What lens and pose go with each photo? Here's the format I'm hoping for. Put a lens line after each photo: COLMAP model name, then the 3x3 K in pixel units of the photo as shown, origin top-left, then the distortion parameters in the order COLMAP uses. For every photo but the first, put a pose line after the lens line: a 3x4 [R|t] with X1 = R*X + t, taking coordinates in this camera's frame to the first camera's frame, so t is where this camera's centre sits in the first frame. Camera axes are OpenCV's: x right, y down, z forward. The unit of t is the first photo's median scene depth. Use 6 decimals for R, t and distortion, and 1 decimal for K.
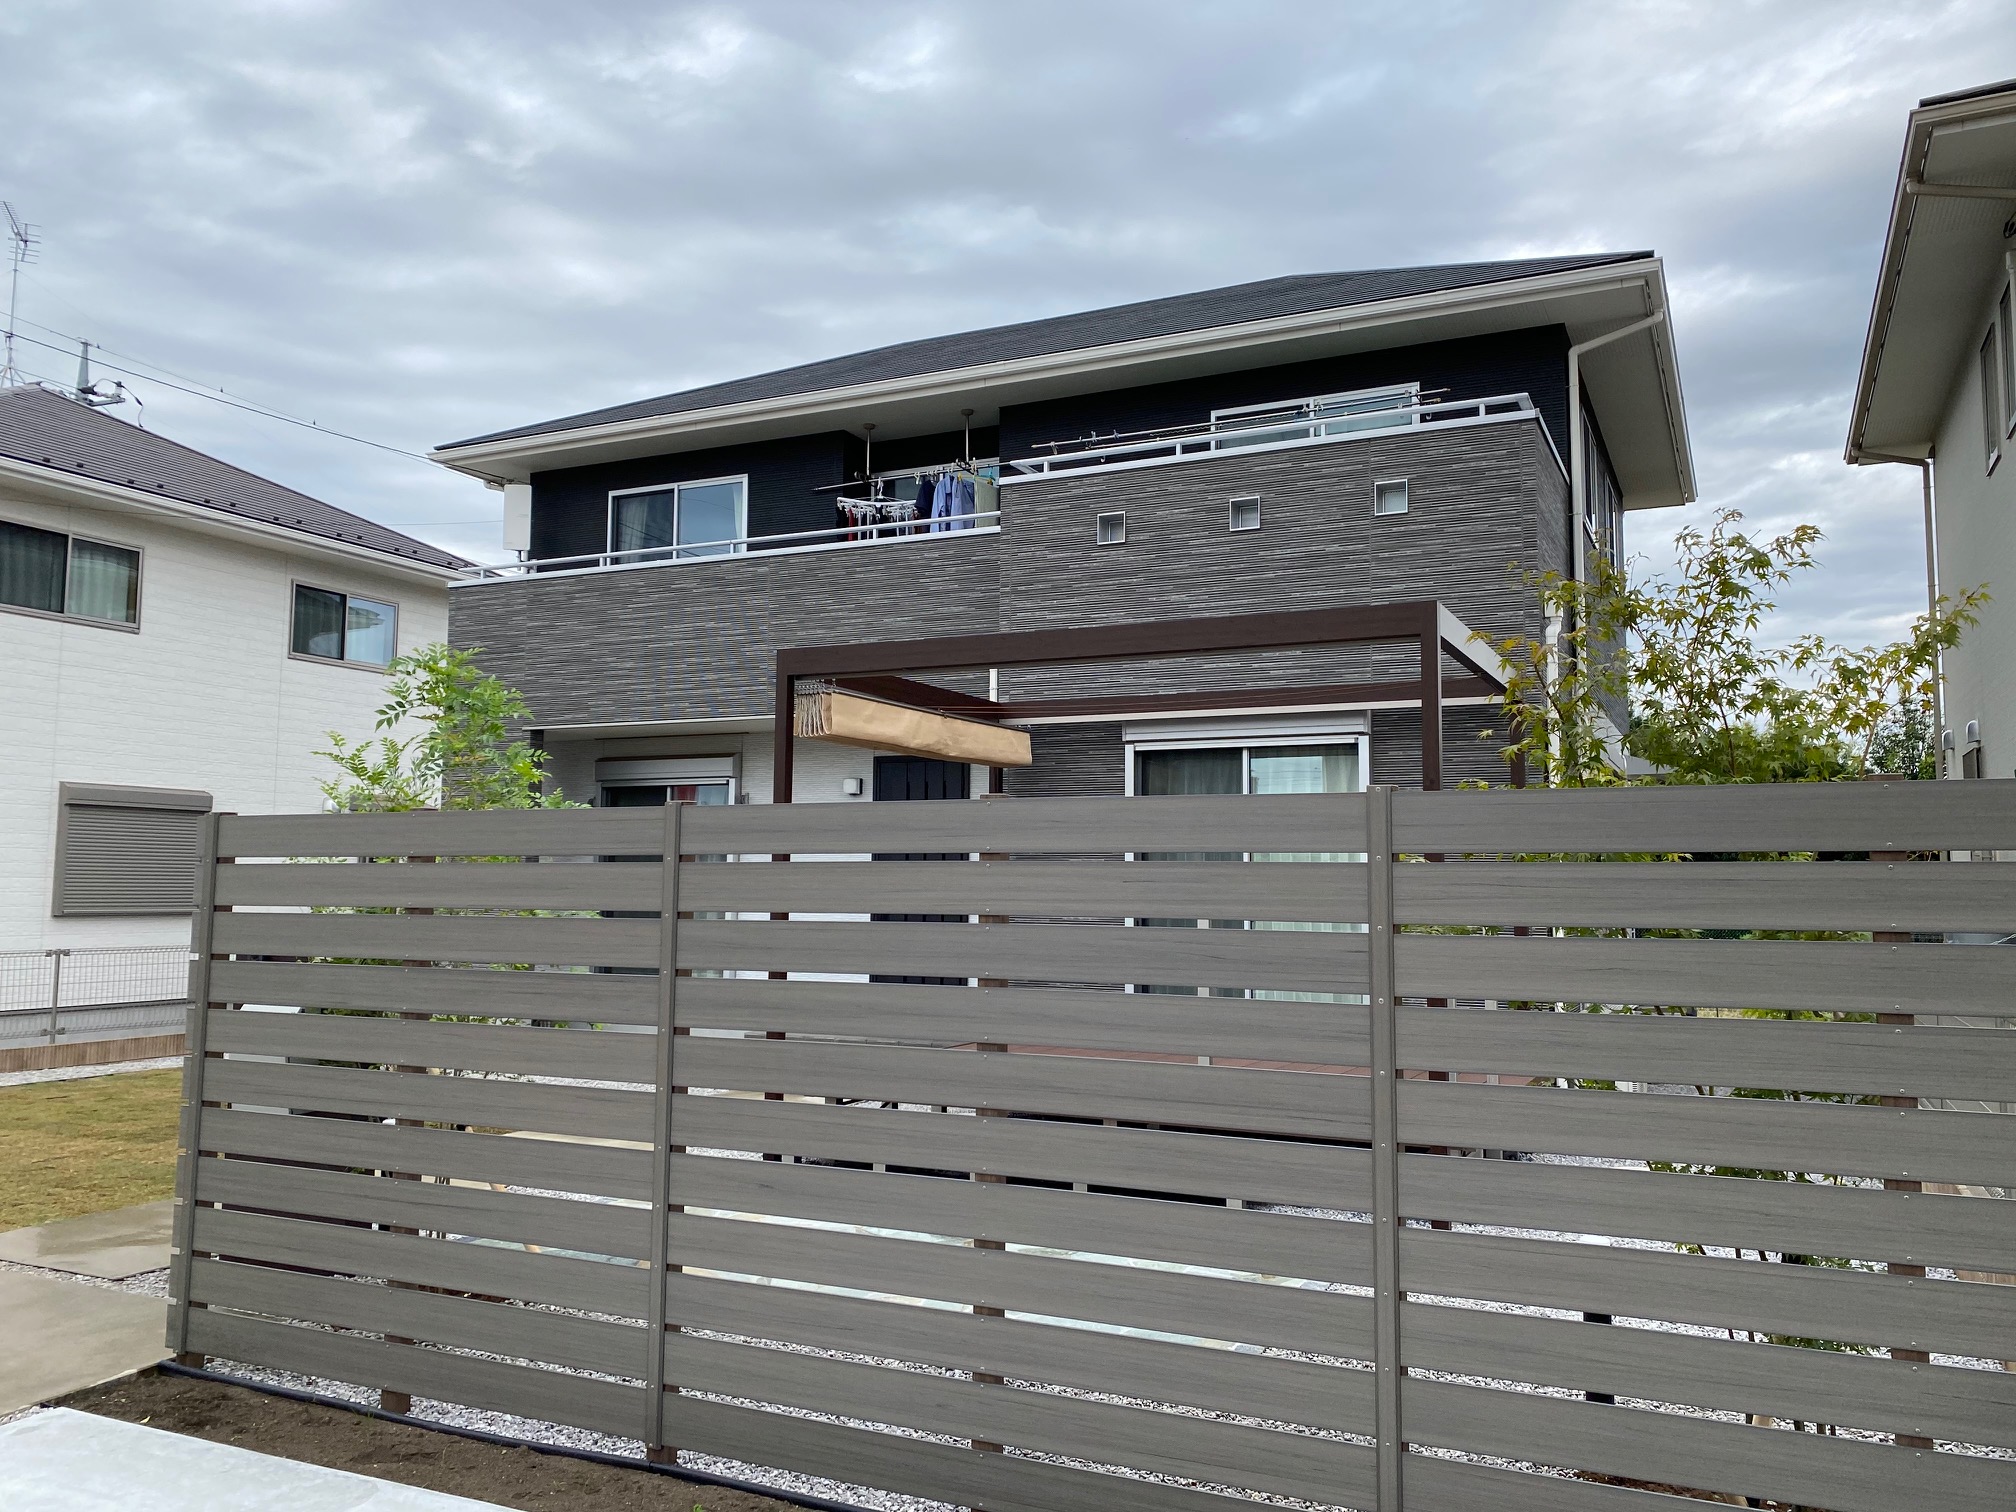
lens RADIAL K [[1529.9, 0, 1008.0], [0, 1529.9, 756.0], [0, 0, 1]] dist [0.110274, -0.146138]
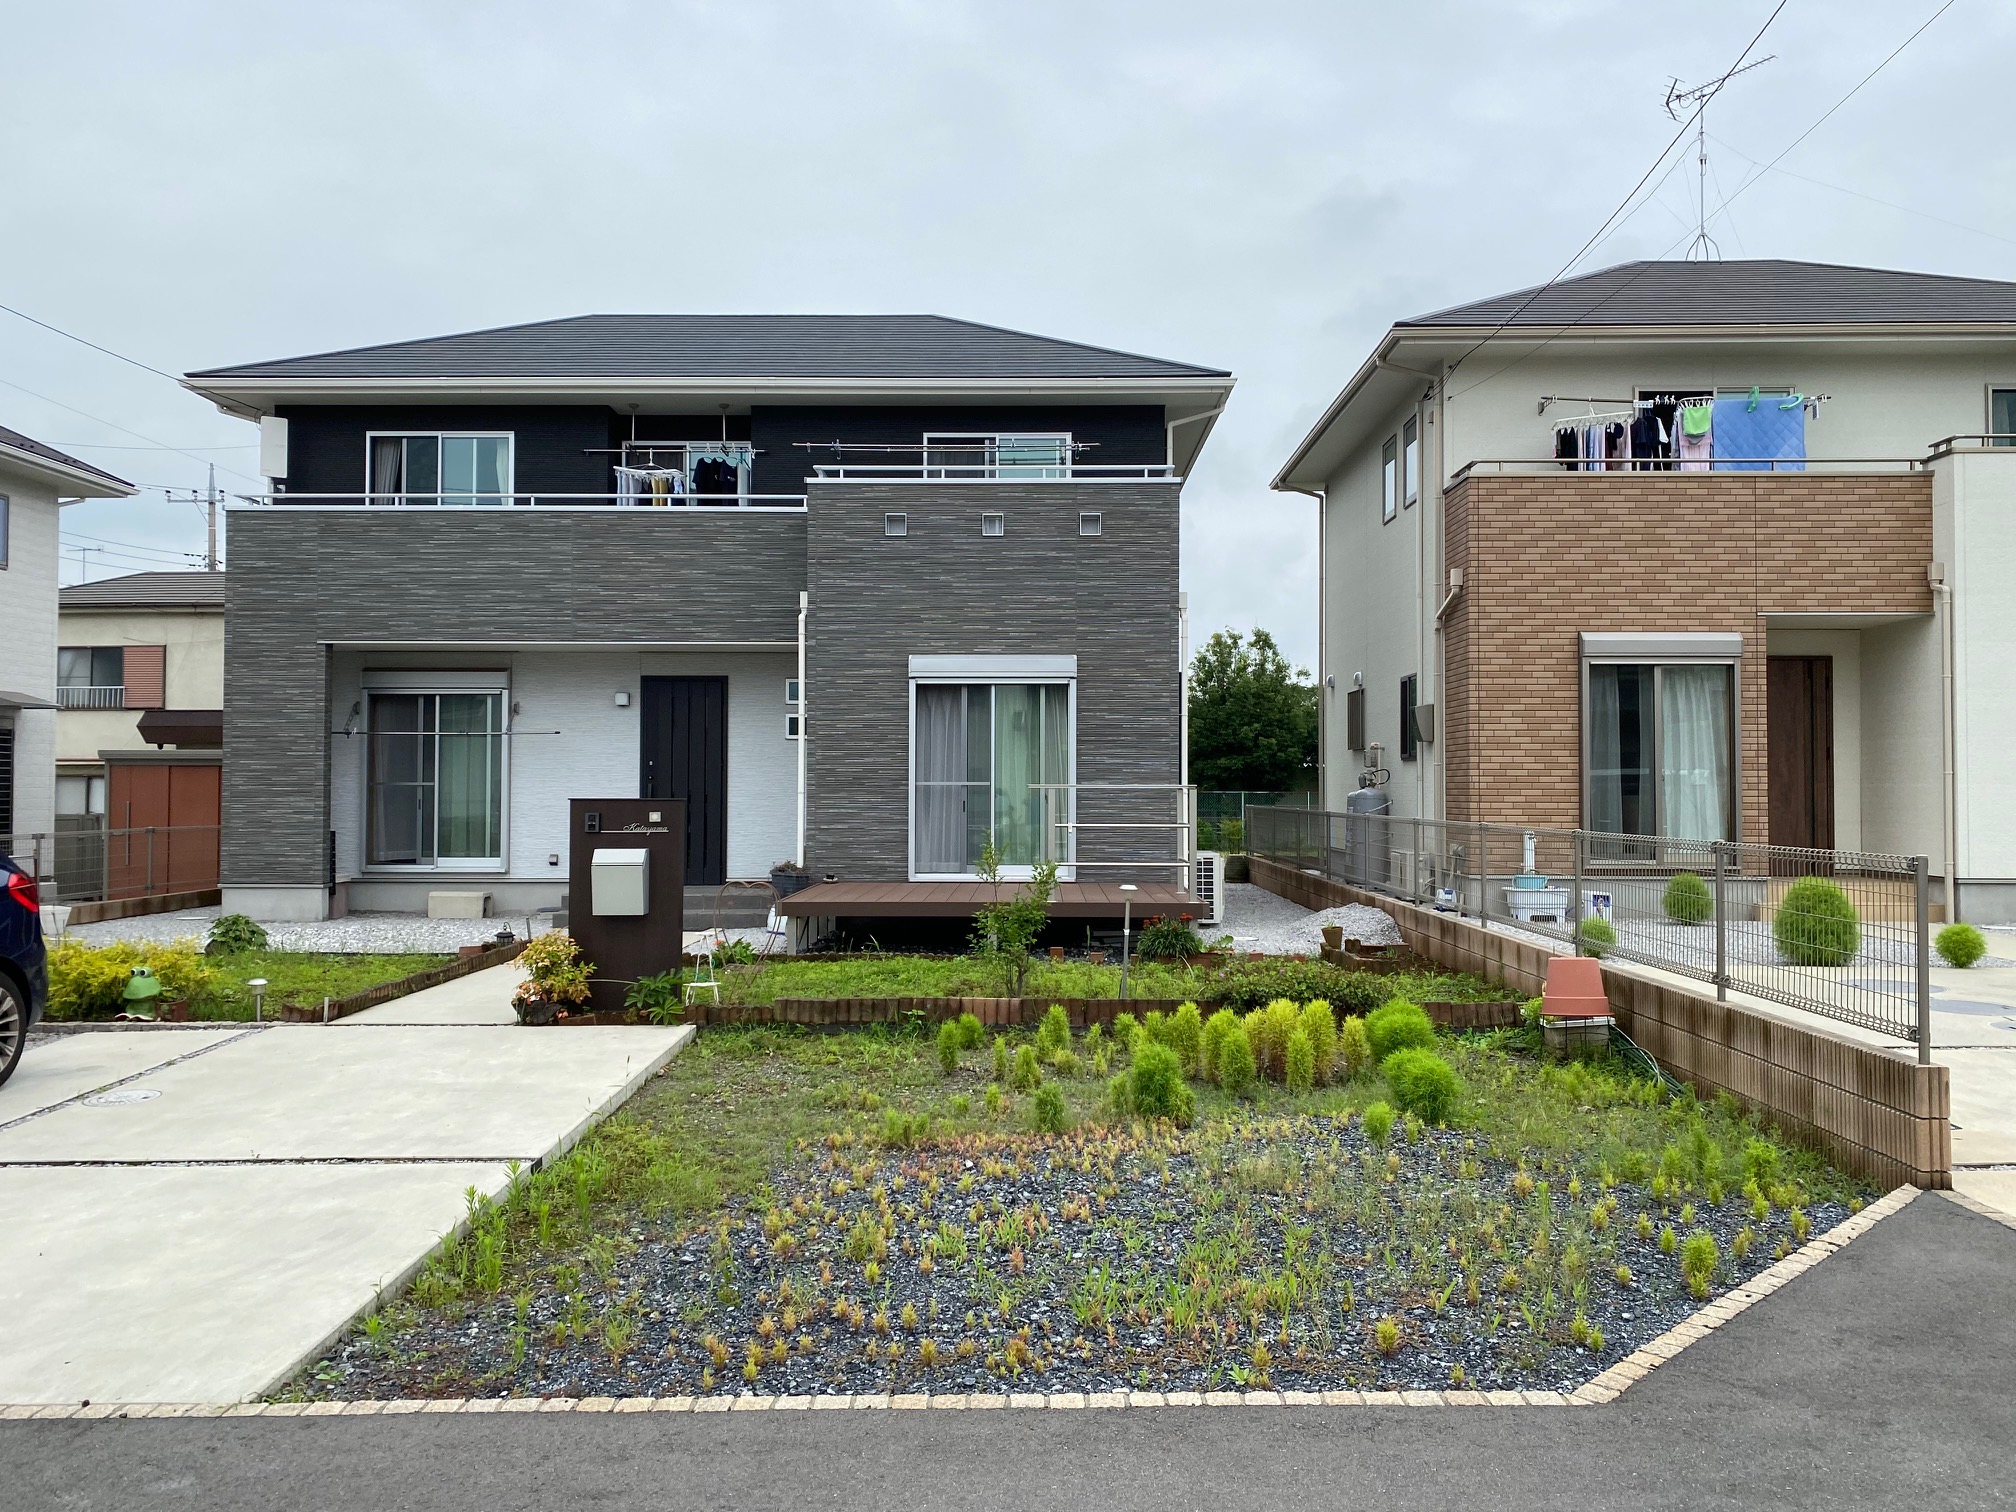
lens RADIAL K [[1529.9, 0, 1008.0], [0, 1529.9, 756.0], [0, 0, 1]] dist [0.110274, -0.146138]
pose [[0.904305, 0.002332, 0.426880, -0.422677], [-0.031089, 0.997690, 0.060408, -0.023504], [-0.425753, -0.067898, 0.902288, -0.318121]]
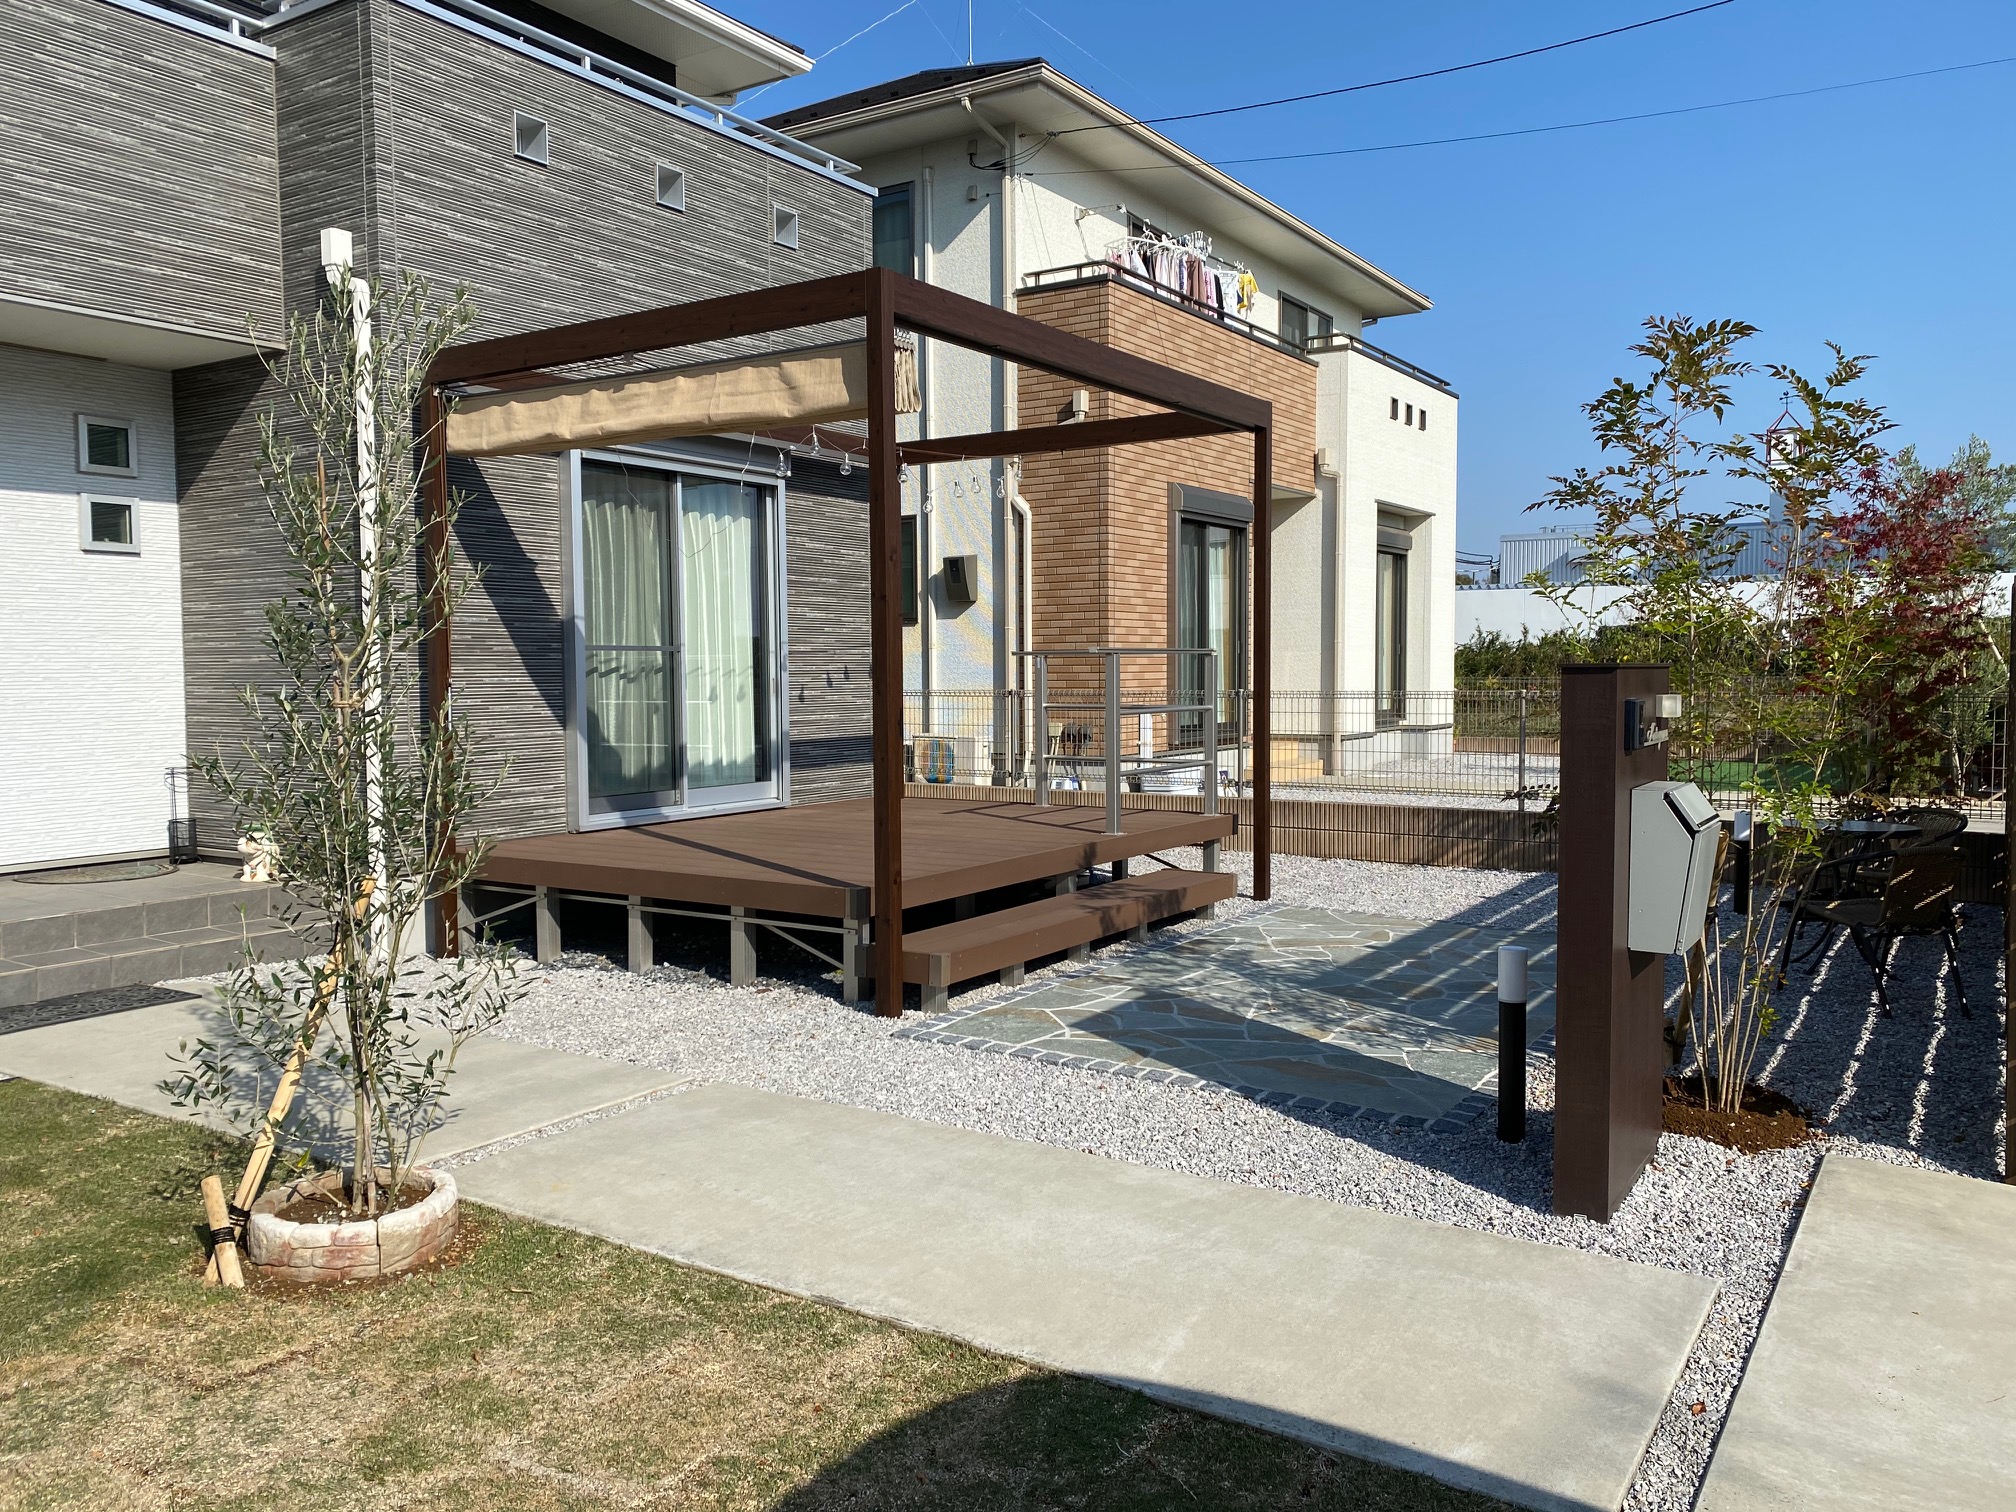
lens RADIAL K [[1553.3, 0, 1008.0], [0, 1553.3, 756.0], [0, 0, 1]] dist [0.048289, -0.063656]
pose [[0.120651, -0.067994, 0.990364, -0.624113], [-0.085585, 0.993224, 0.078617, 0.060207], [-0.988999, -0.094246, 0.114014, 0.639048]]
